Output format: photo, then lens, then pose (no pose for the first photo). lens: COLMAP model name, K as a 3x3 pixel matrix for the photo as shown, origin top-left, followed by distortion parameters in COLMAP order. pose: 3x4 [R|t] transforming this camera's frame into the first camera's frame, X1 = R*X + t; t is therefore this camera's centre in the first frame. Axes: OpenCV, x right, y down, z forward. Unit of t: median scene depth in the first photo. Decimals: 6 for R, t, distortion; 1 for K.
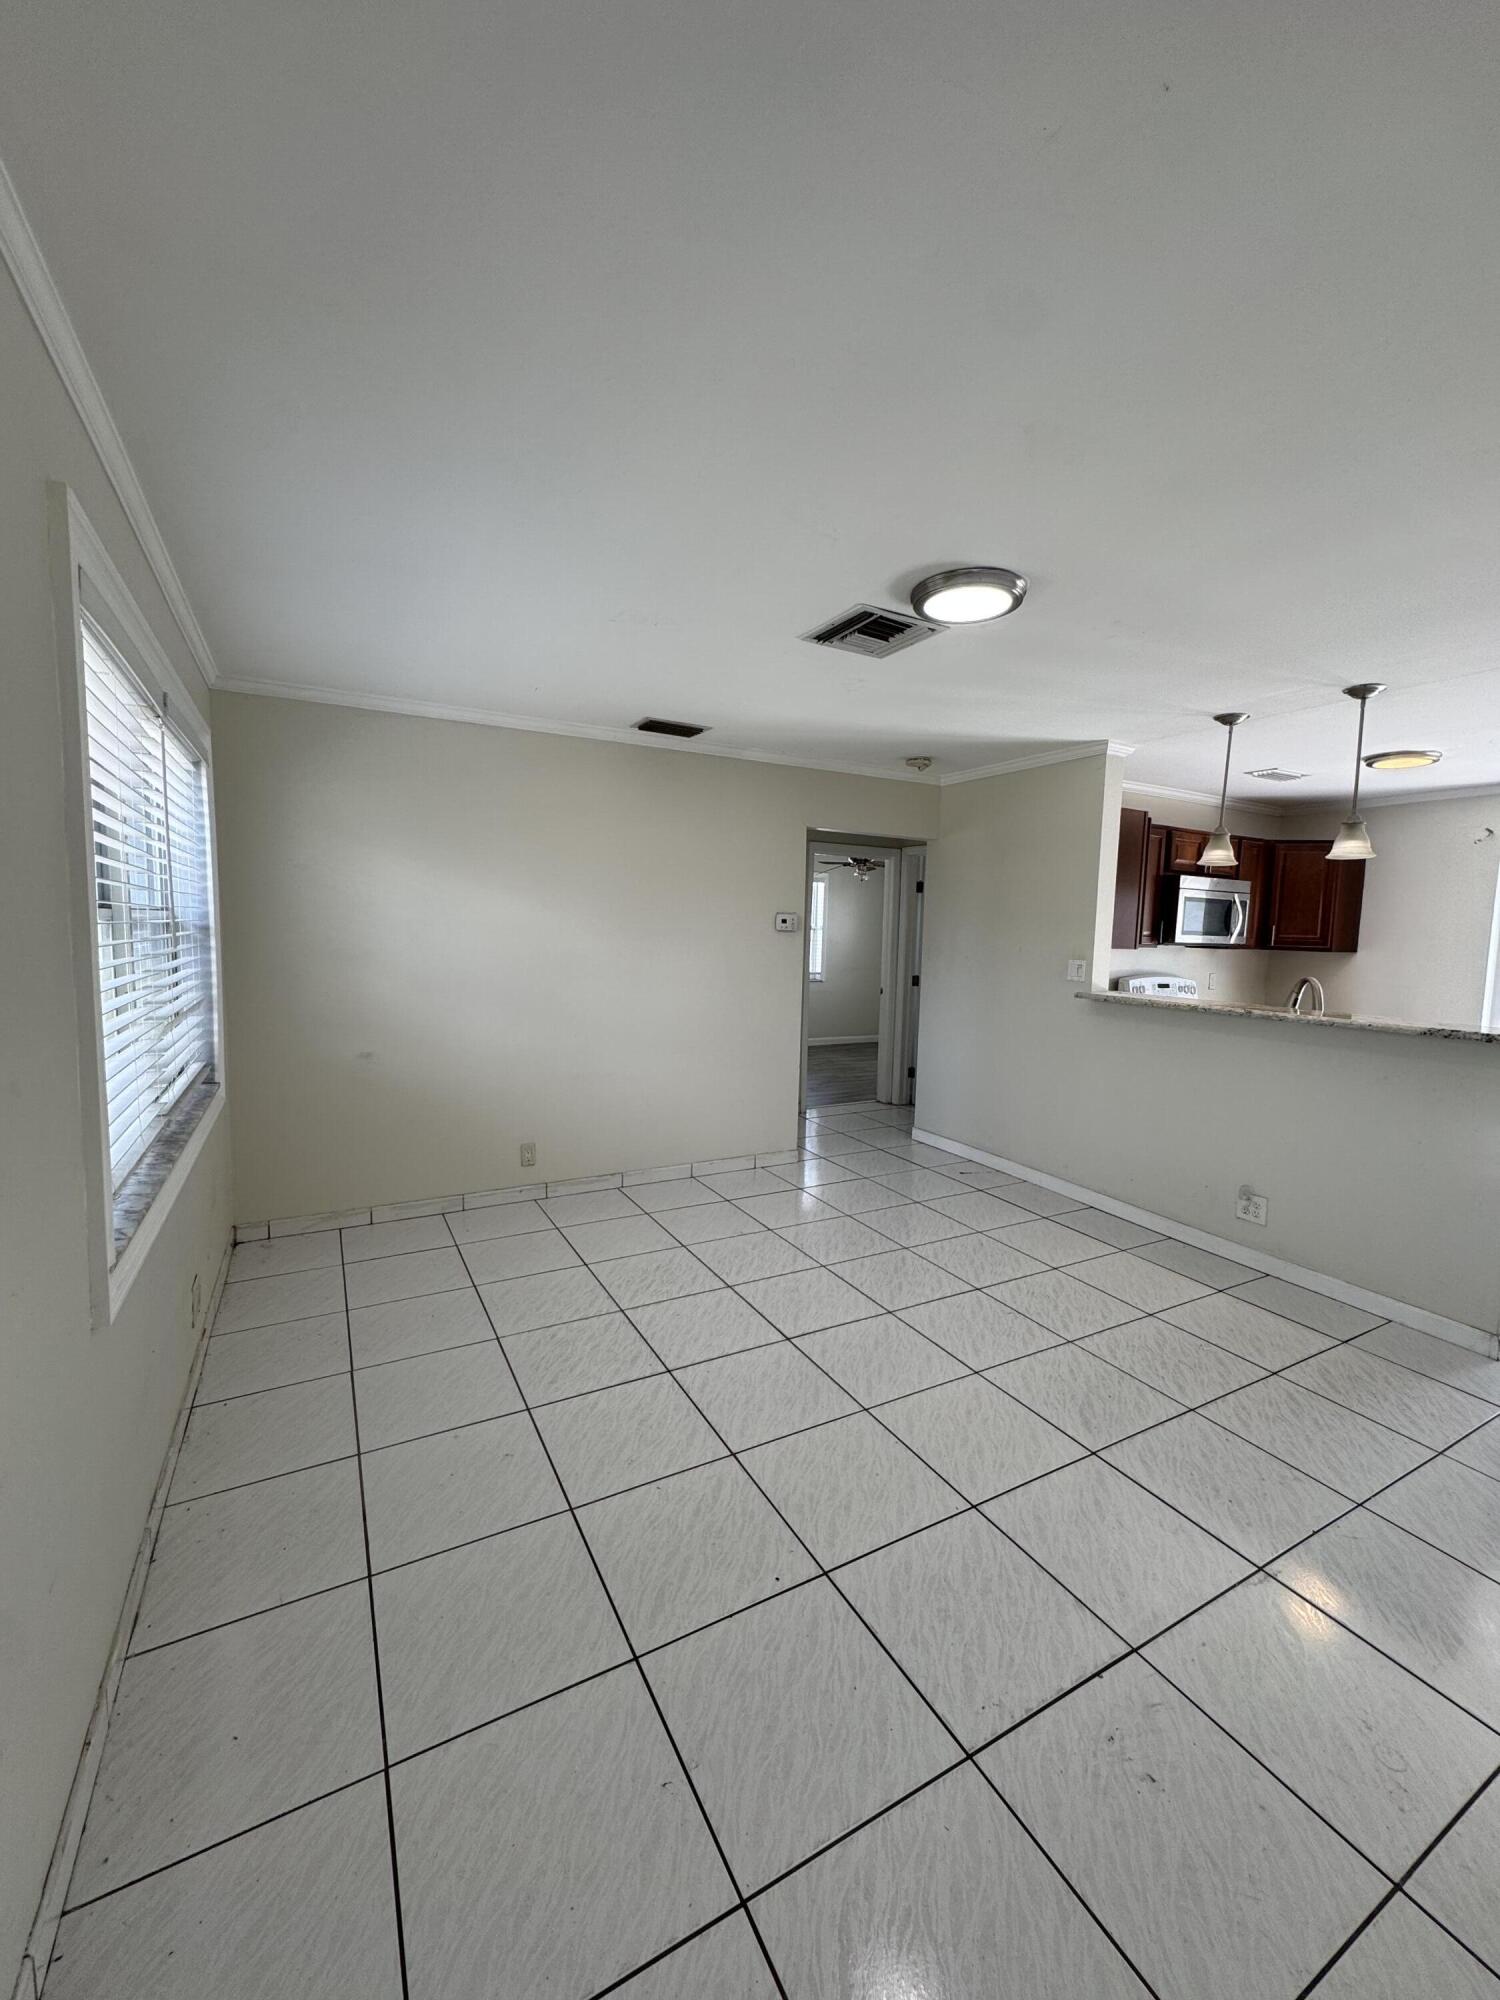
lens RADIAL K [[802.0, 0, 750.0], [0, 802.0, 1000.0], [0, 0, 1]] dist [0.000472, 0.000449]
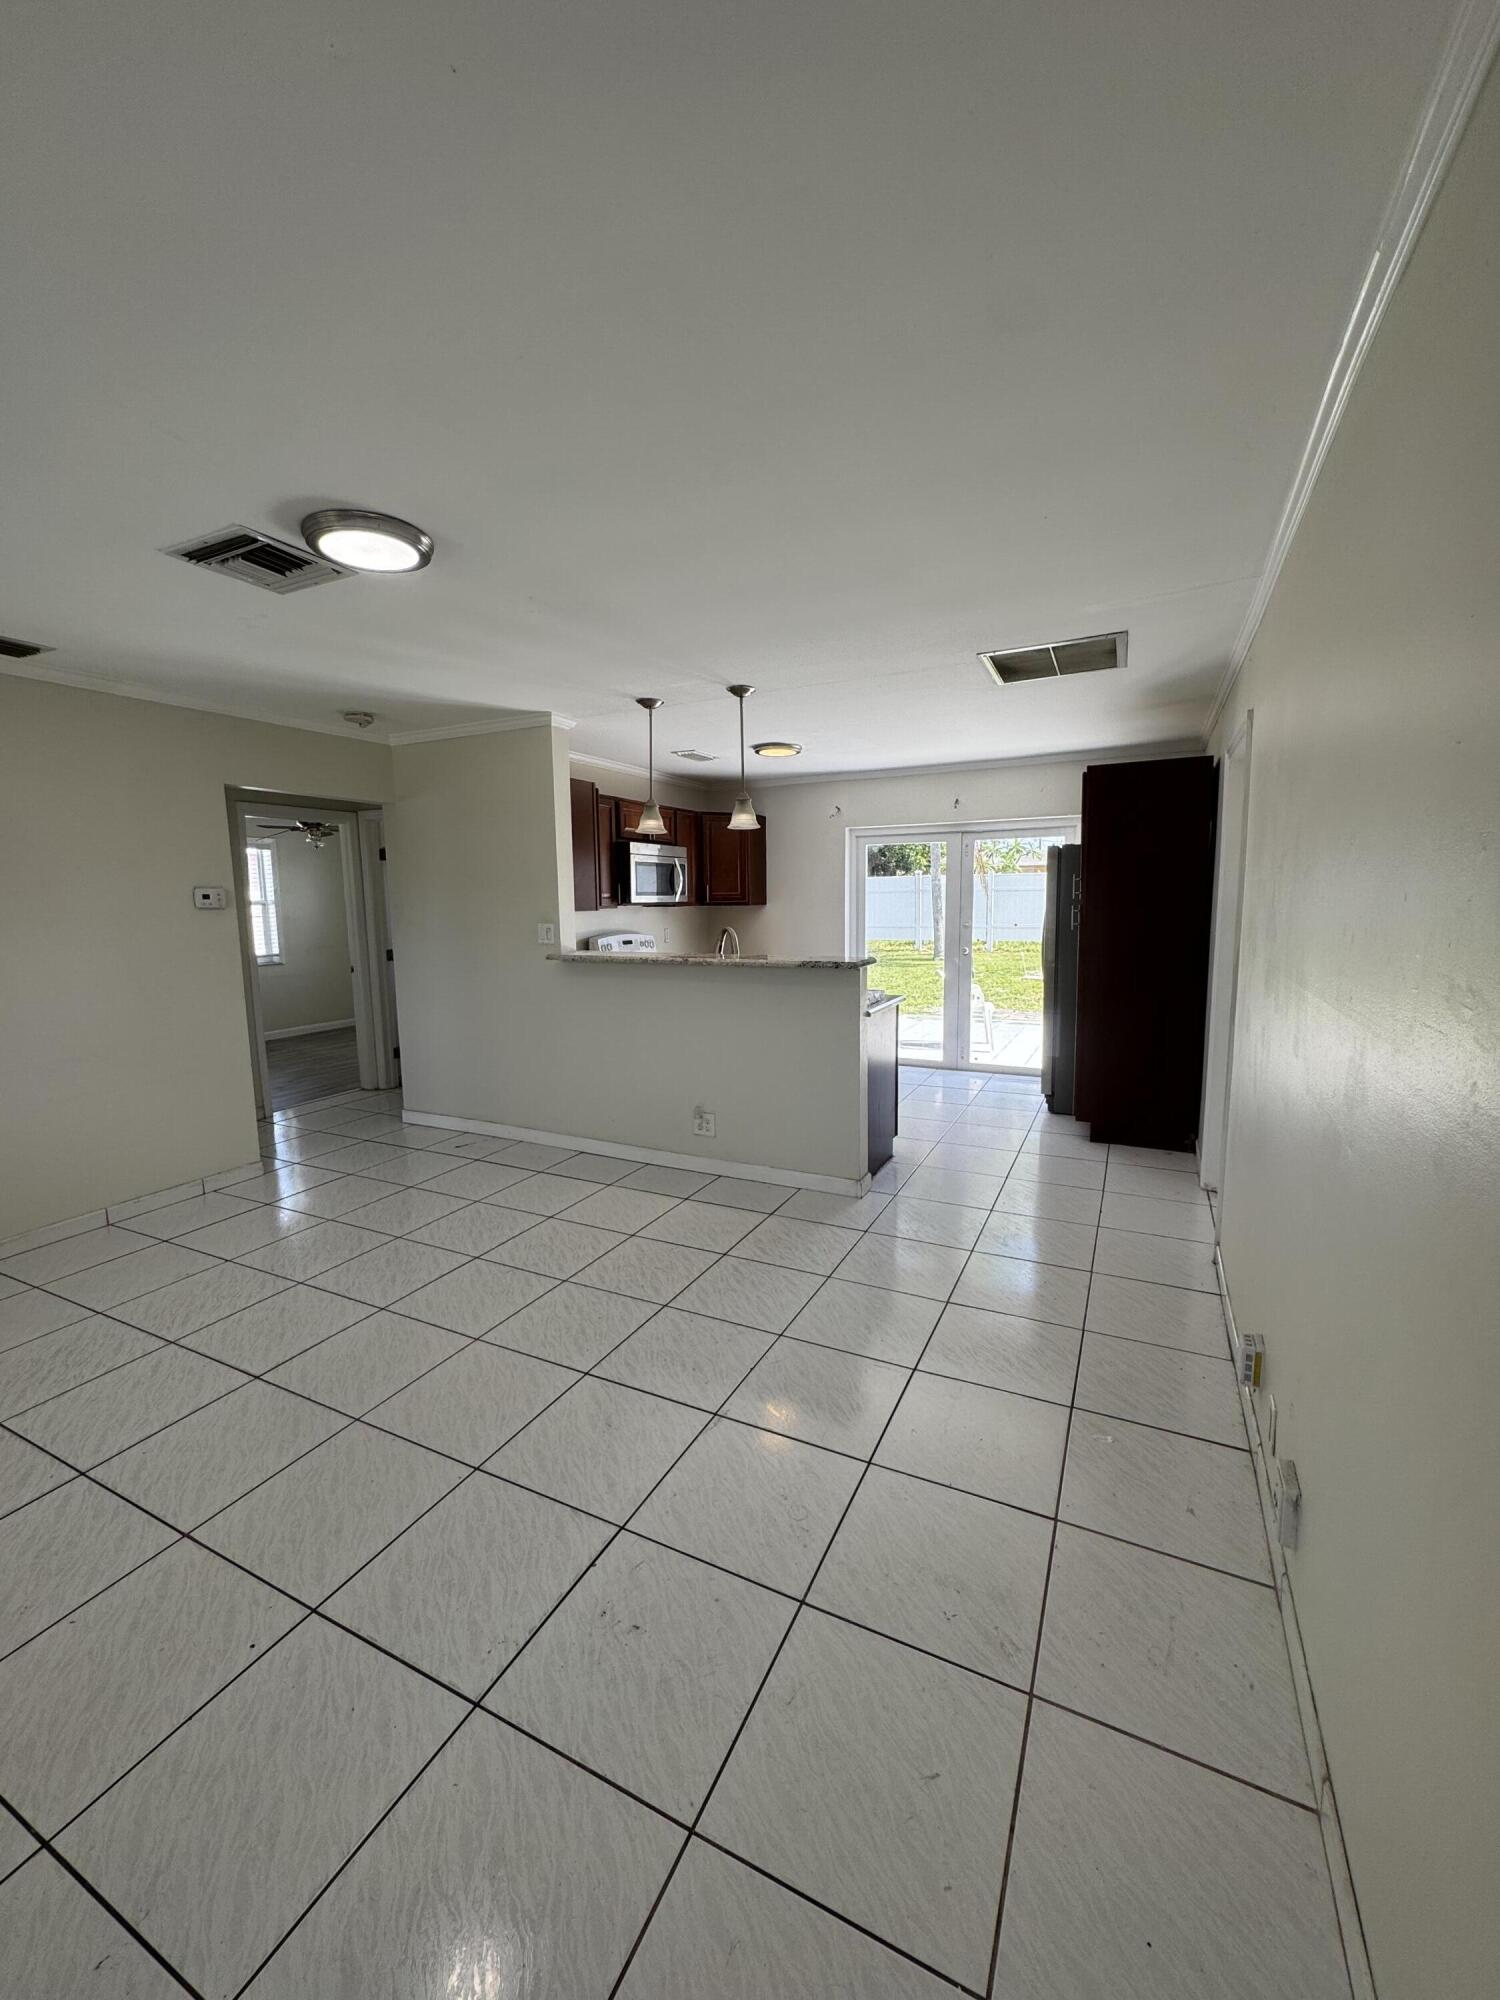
lens RADIAL K [[802.0, 0, 750.0], [0, 802.0, 1000.0], [0, 0, 1]] dist [0.000472, 0.000449]
pose [[0.818652, -0.110156, 0.563626, 0.030209], [0.086917, 0.993892, 0.068003, 0.001447], [-0.567674, -0.006683, 0.823226, -0.015759]]
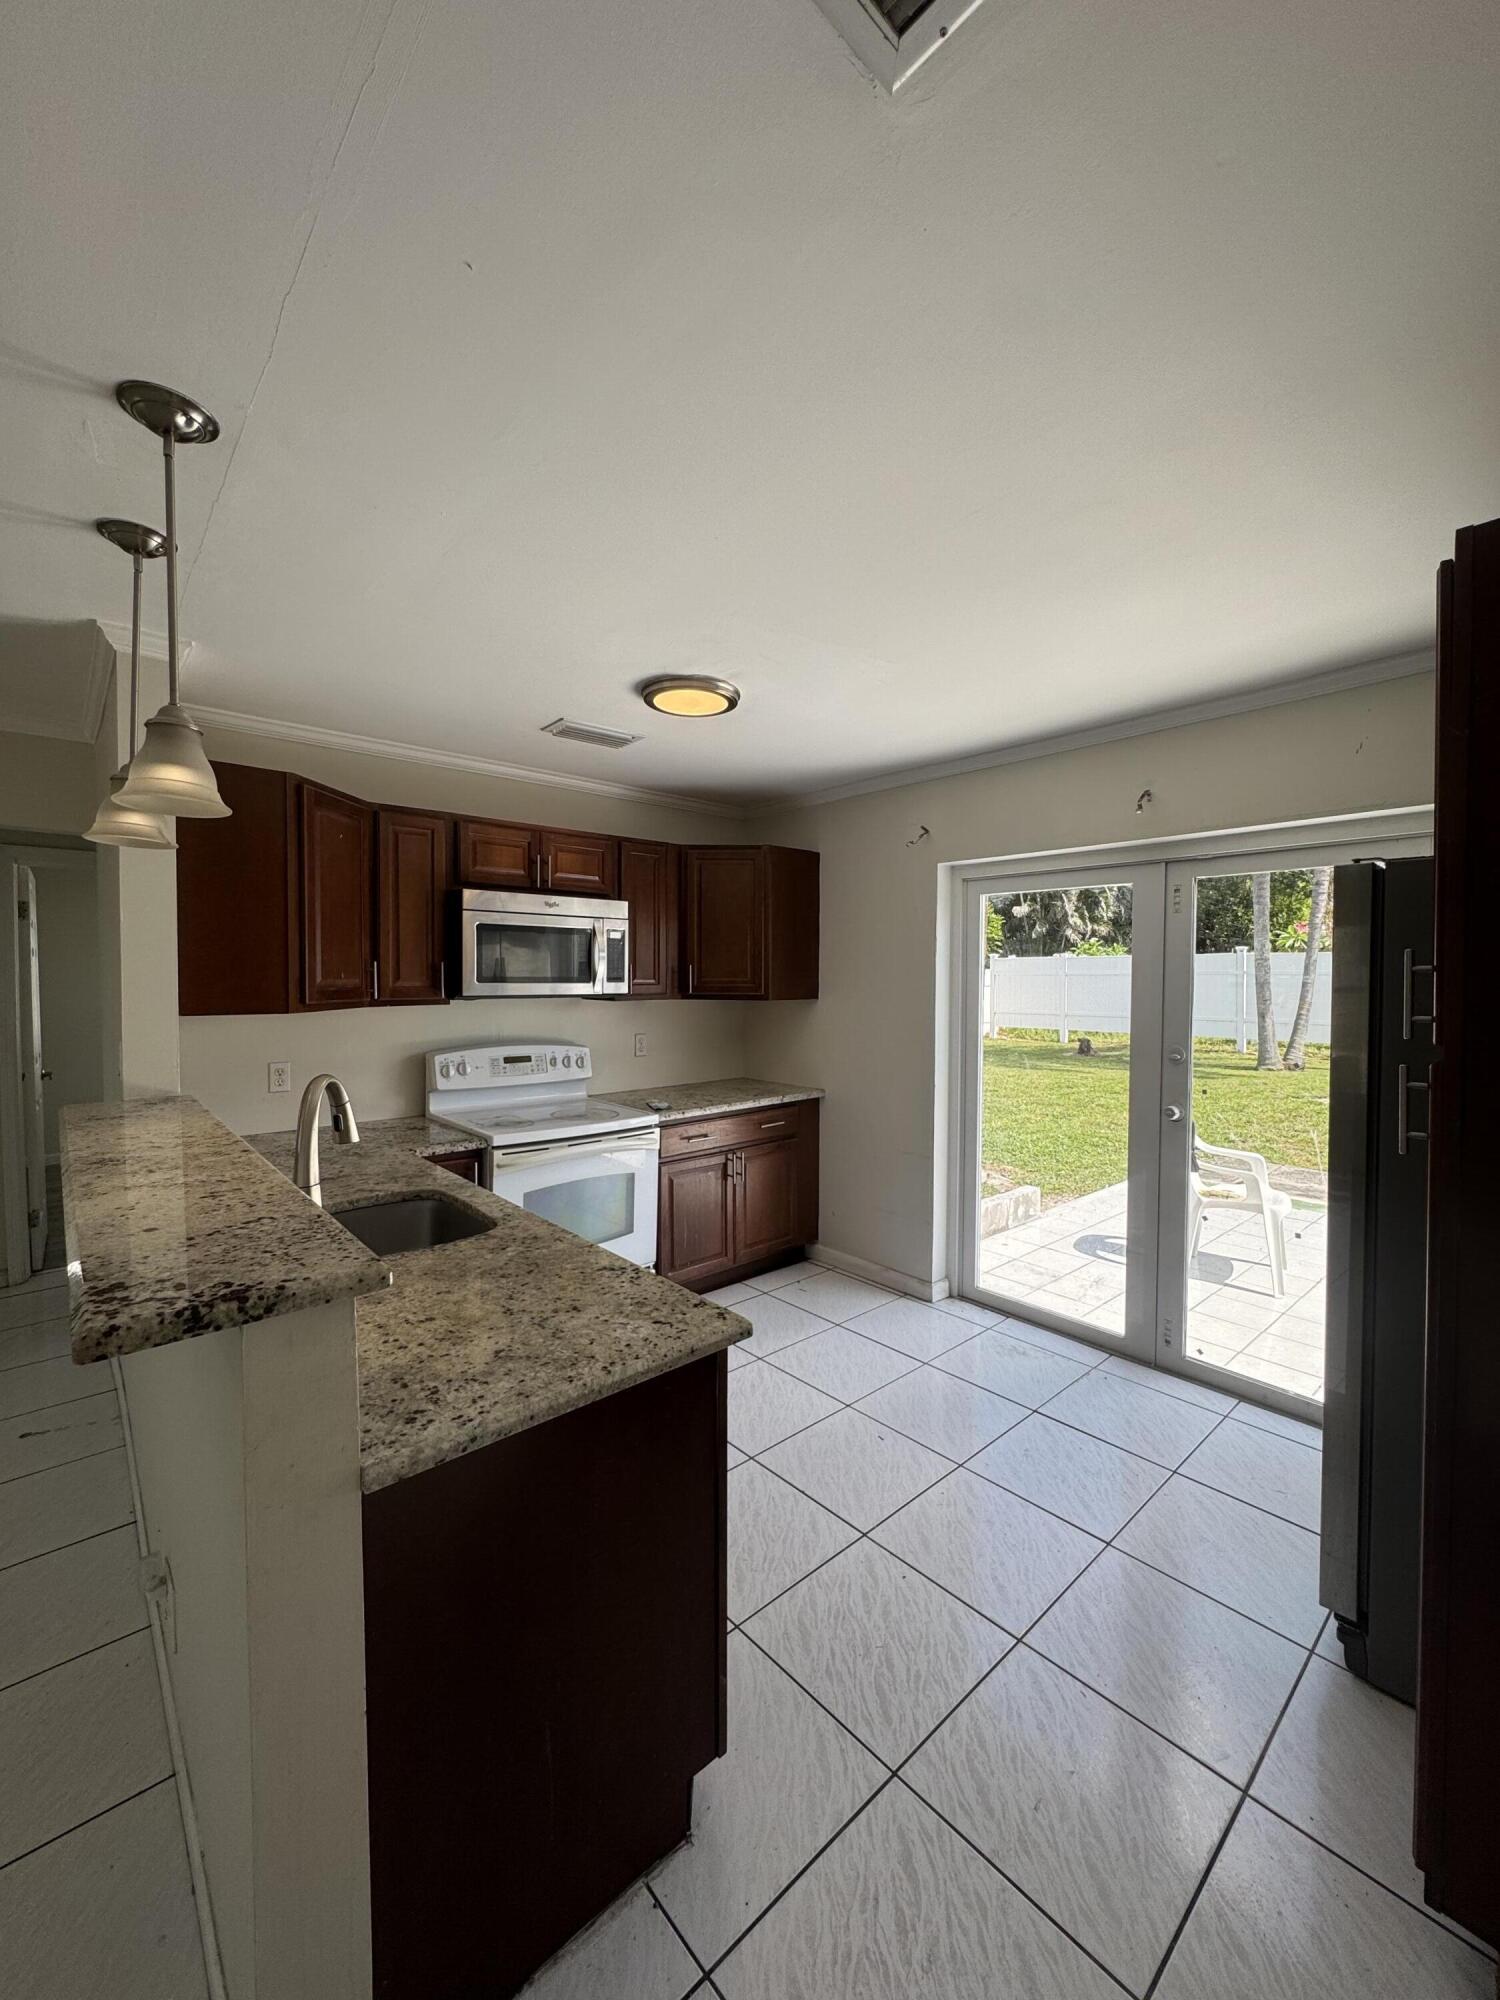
lens RADIAL K [[802.0, 0, 750.0], [0, 802.0, 1000.0], [0, 0, 1]] dist [0.000472, 0.000449]
pose [[0.973846, -0.032611, 0.224857, 0.836570], [0.045676, 0.997542, -0.053147, -0.034258], [-0.222571, 0.062028, 0.972941, 0.466764]]
